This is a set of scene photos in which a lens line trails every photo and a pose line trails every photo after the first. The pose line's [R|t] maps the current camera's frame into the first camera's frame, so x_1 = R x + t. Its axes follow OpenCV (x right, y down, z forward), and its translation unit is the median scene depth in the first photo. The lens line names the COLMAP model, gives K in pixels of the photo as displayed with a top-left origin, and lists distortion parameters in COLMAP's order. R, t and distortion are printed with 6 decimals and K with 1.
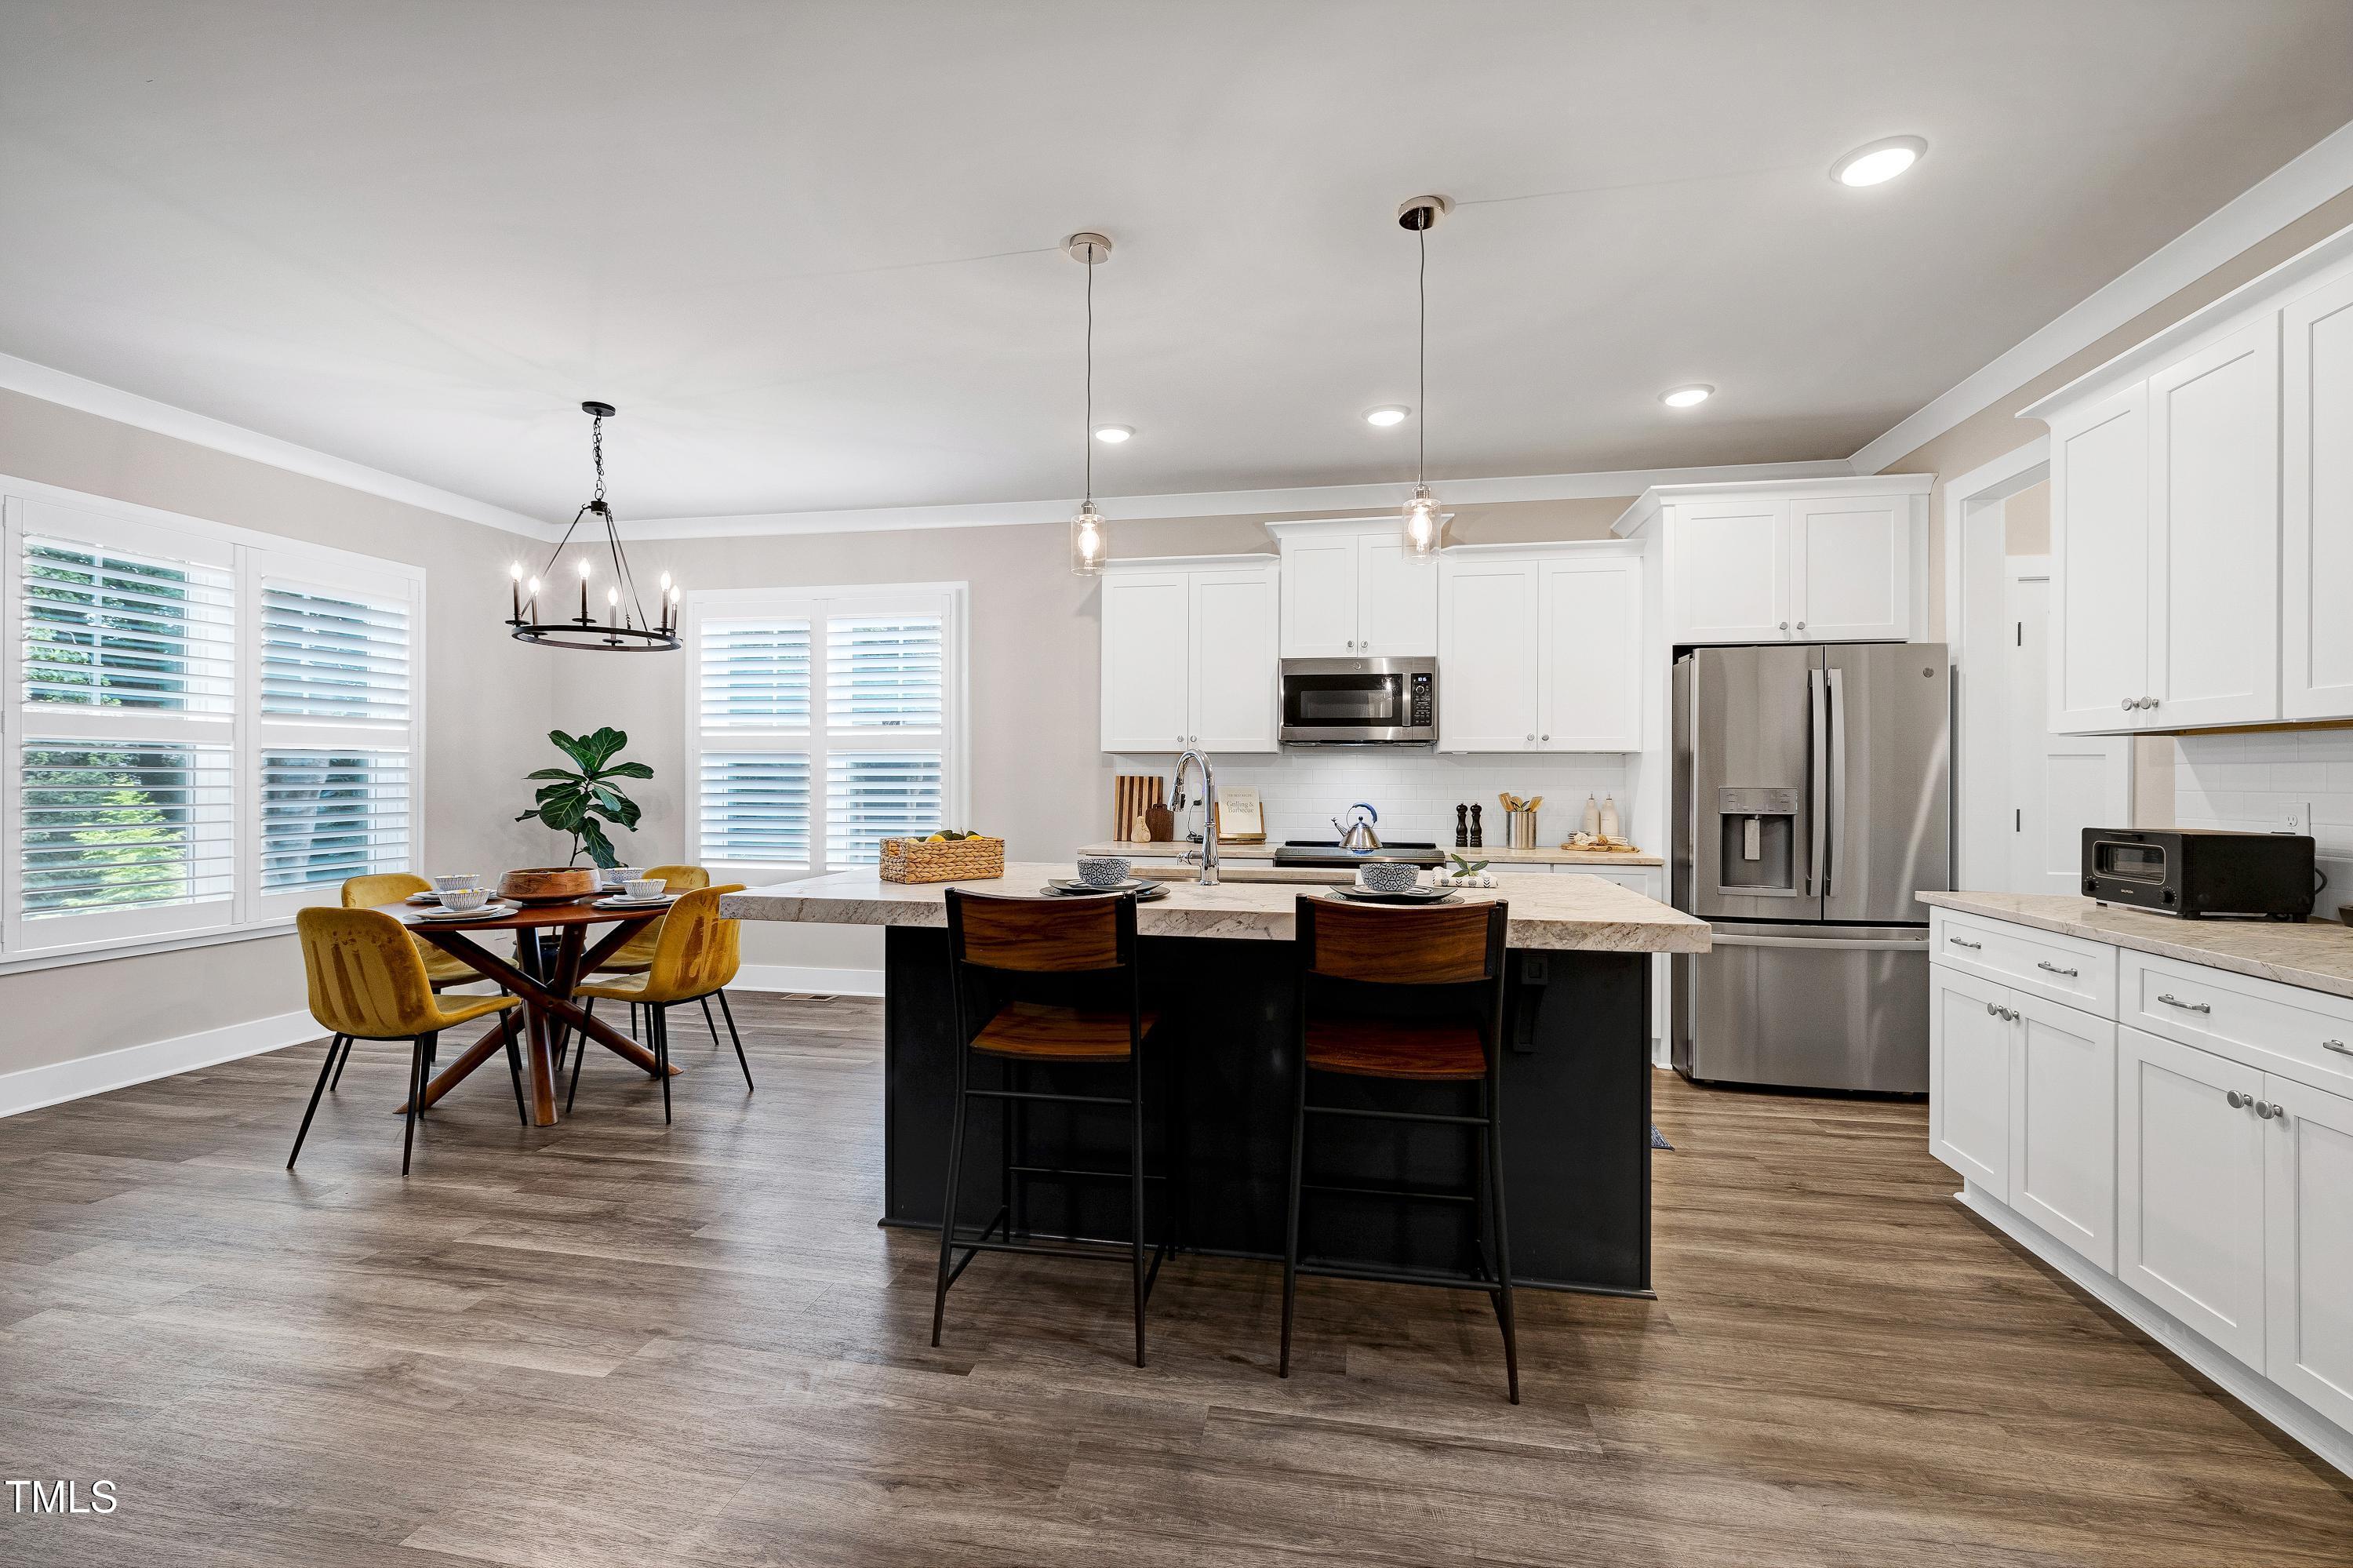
lens RADIAL K [[992.9, 0, 1178.2], [0, 992.9, 781.4], [0, 0, 1]] dist [0.001321, 0.000048]
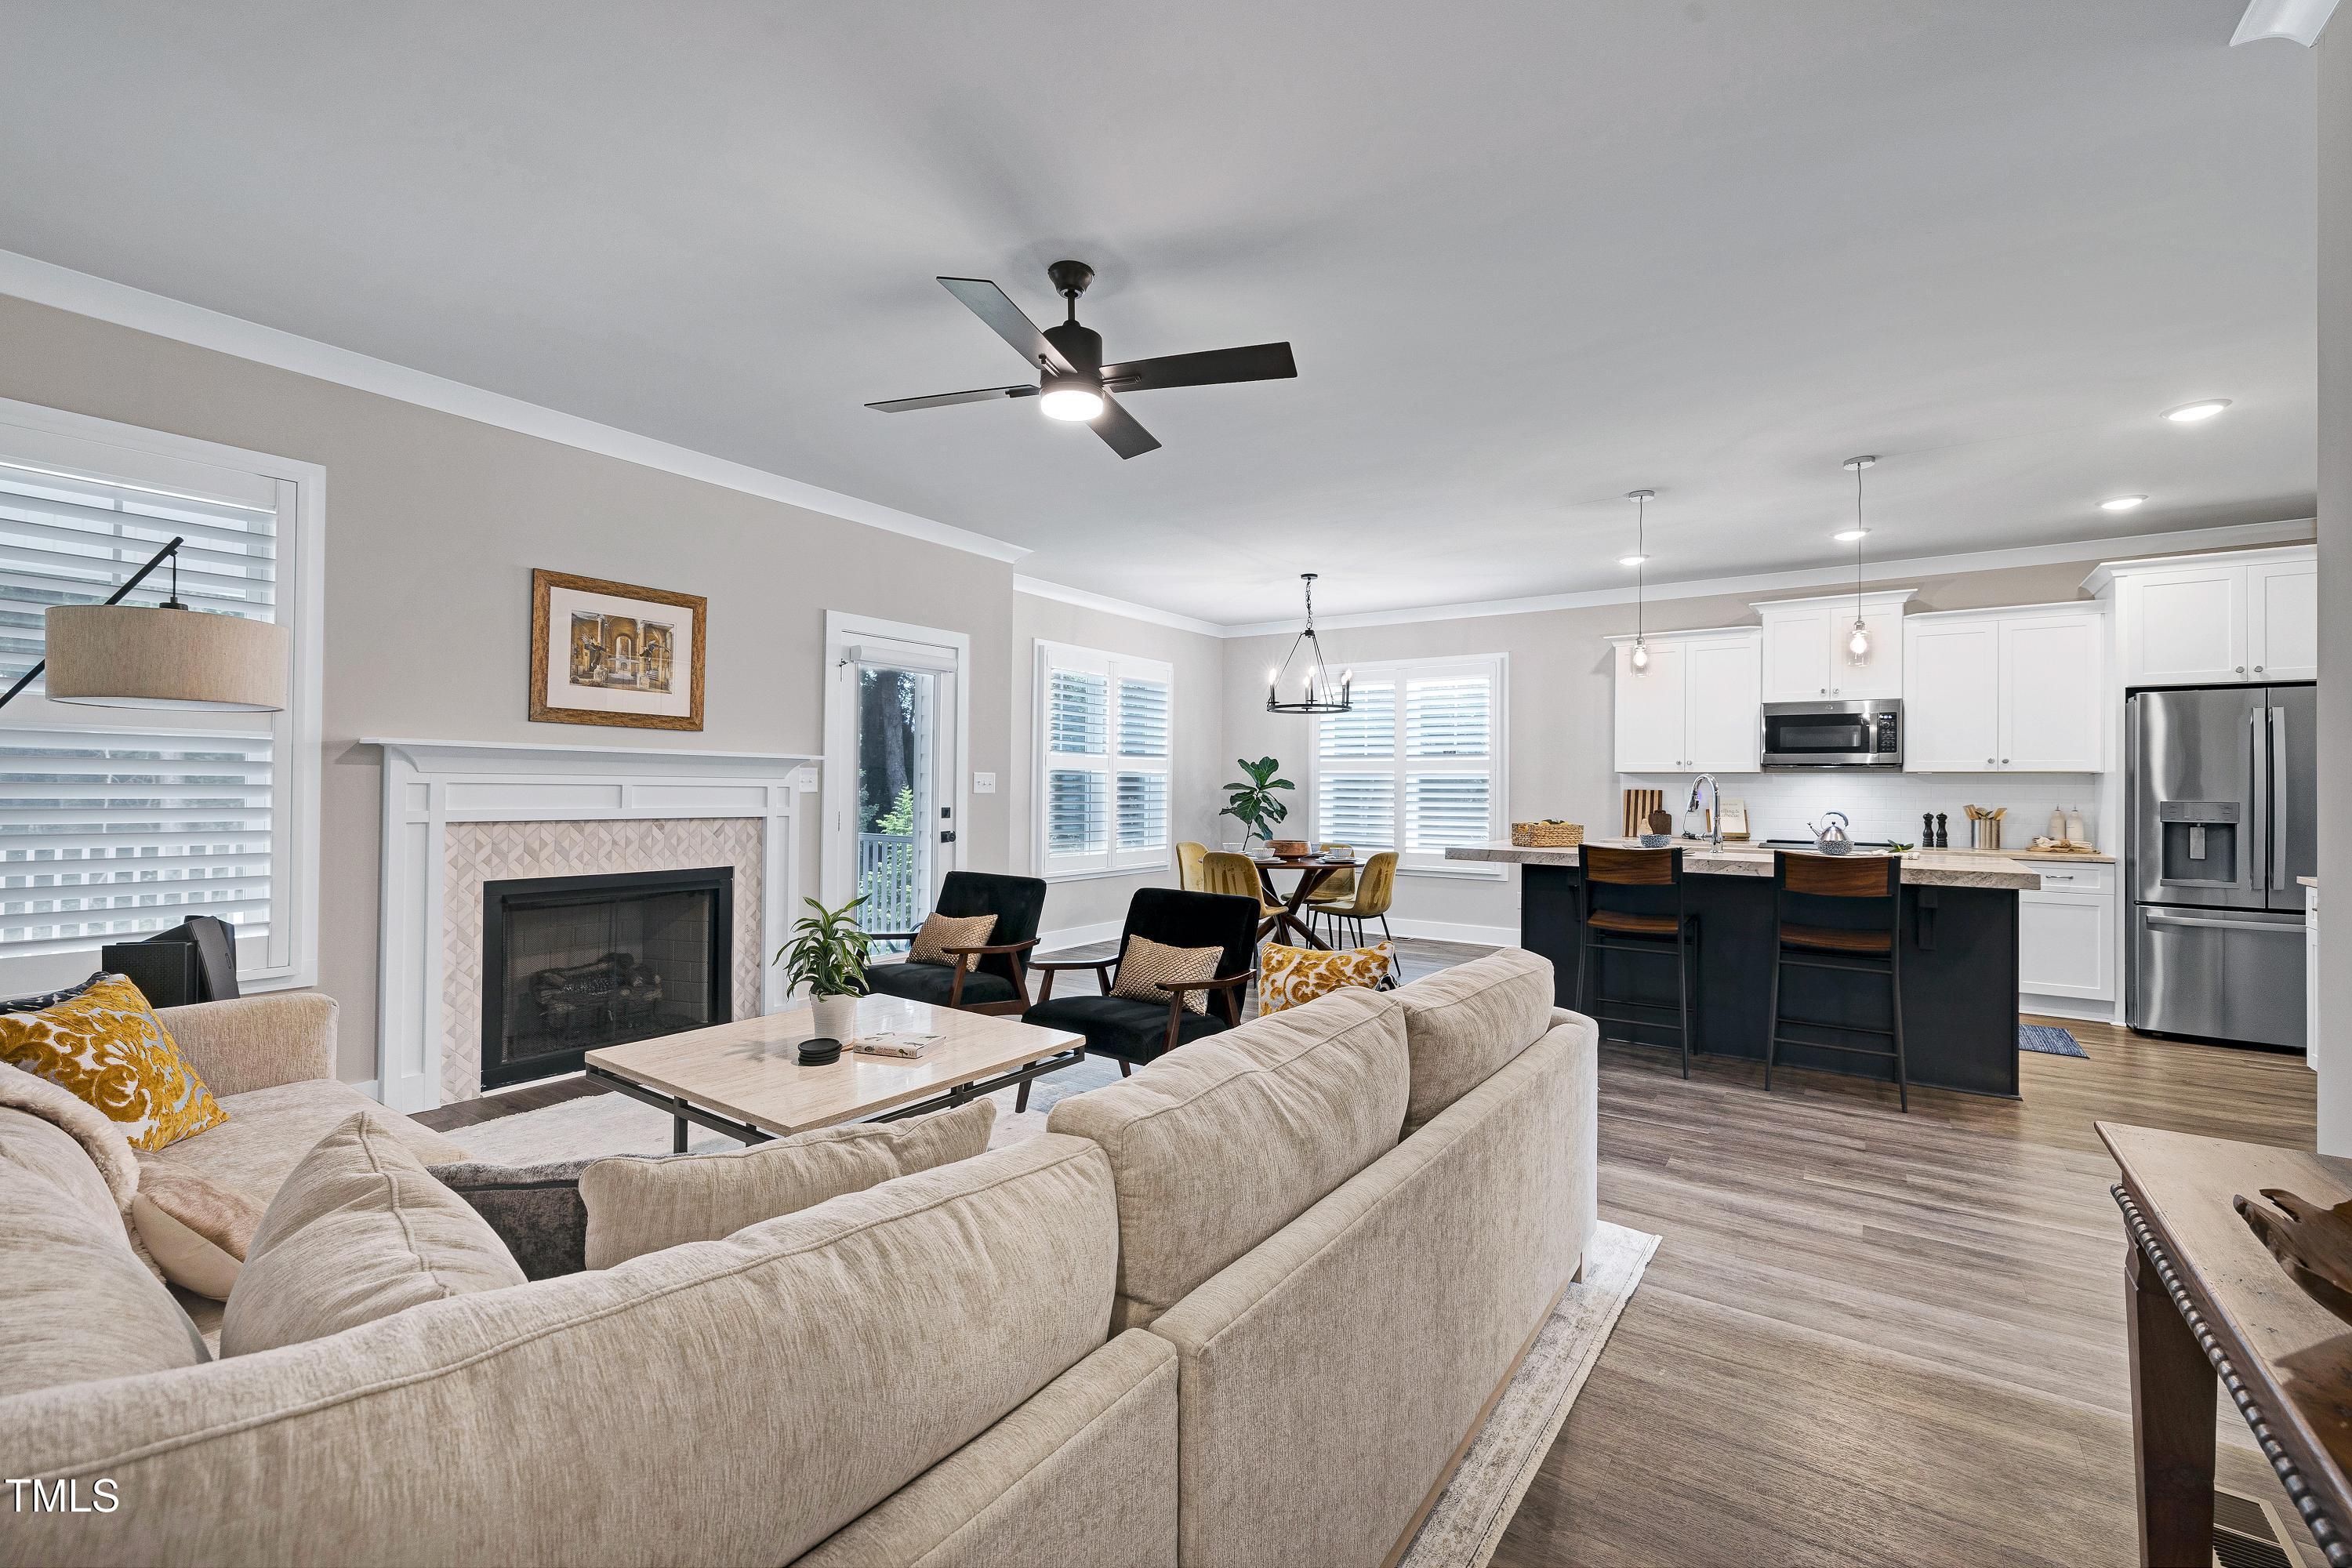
lens RADIAL K [[992.4, 0, 1177.7], [0, 992.4, 781.4], [0, 0, 1]] dist [0.001321, 0.000048]
pose [[0.910650, 0.002129, -0.413173, -0.067577], [-0.007308, 0.999913, -0.010955, 0.003357], [0.413114, 0.012995, 0.910587, -0.593844]]
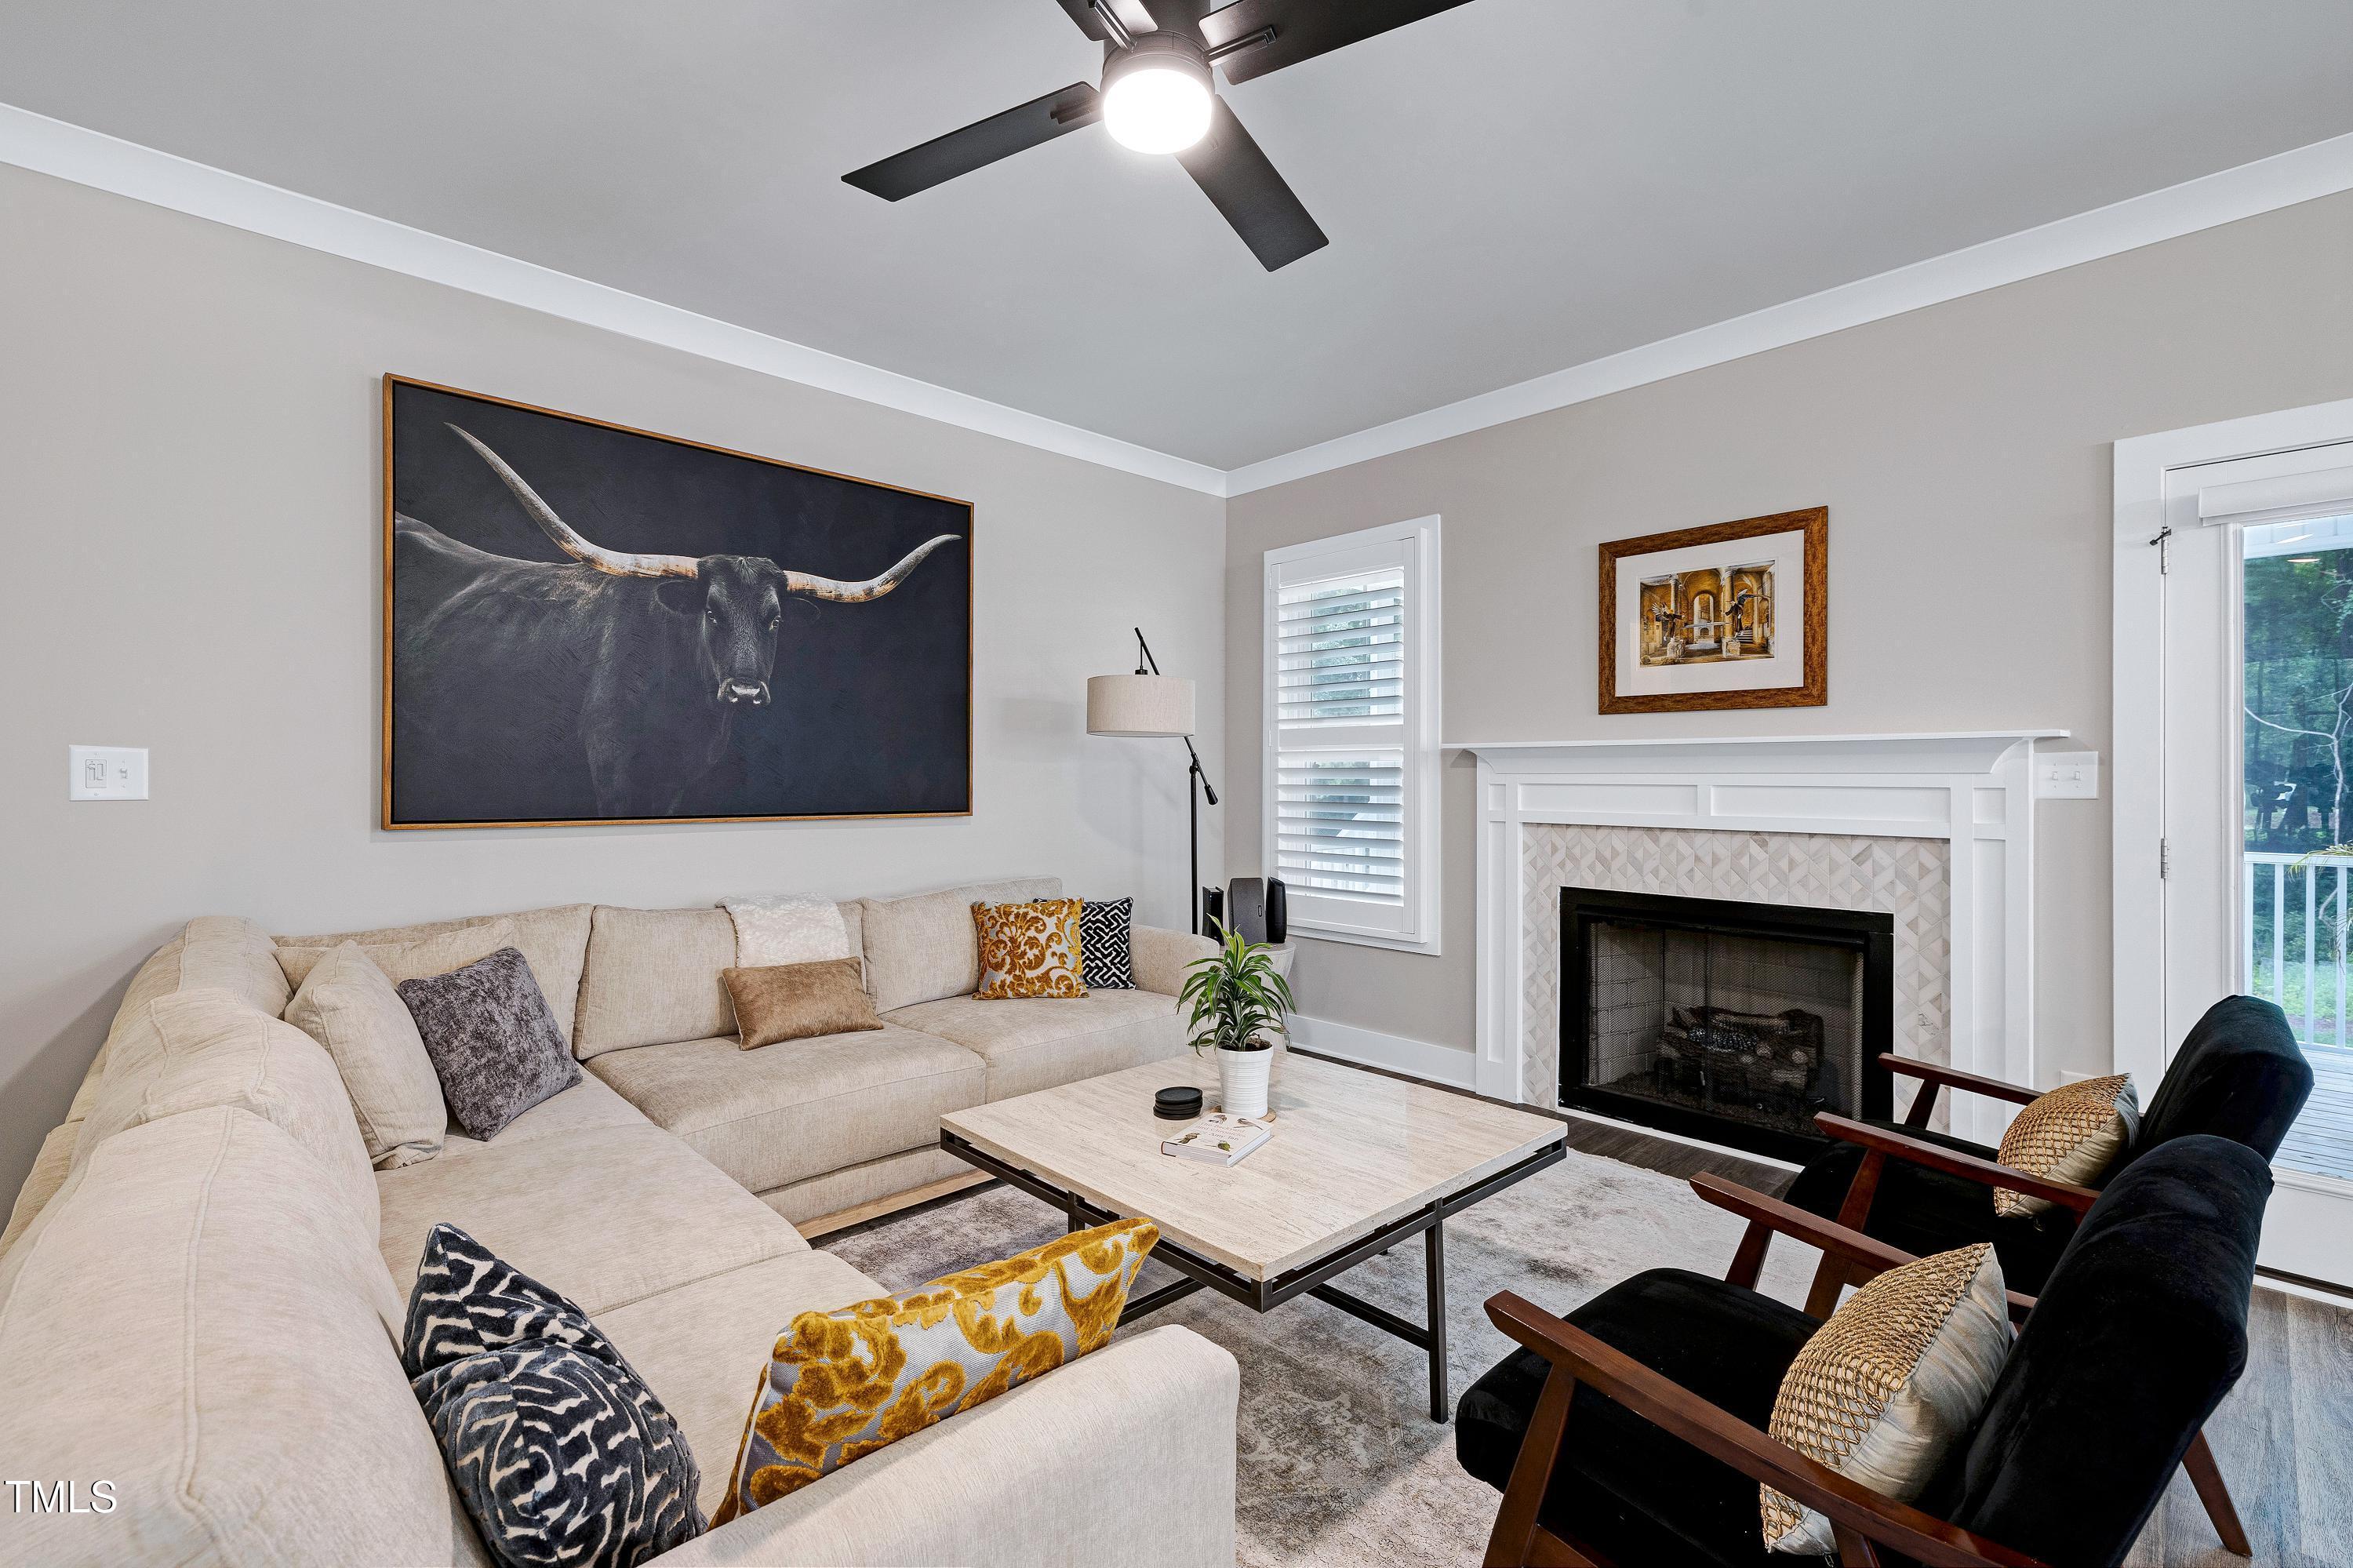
lens RADIAL K [[1023.3, 0, 1176.5], [0, 1023.3, 784.0], [0, 0, 1]] dist [0.001988, 0.000057]
pose [[-0.590266, -0.002156, -0.807206, -0.096061], [-0.007003, 0.999972, 0.002450, 0.000203], [0.807178, 0.007099, -0.590265, 0.175935]]
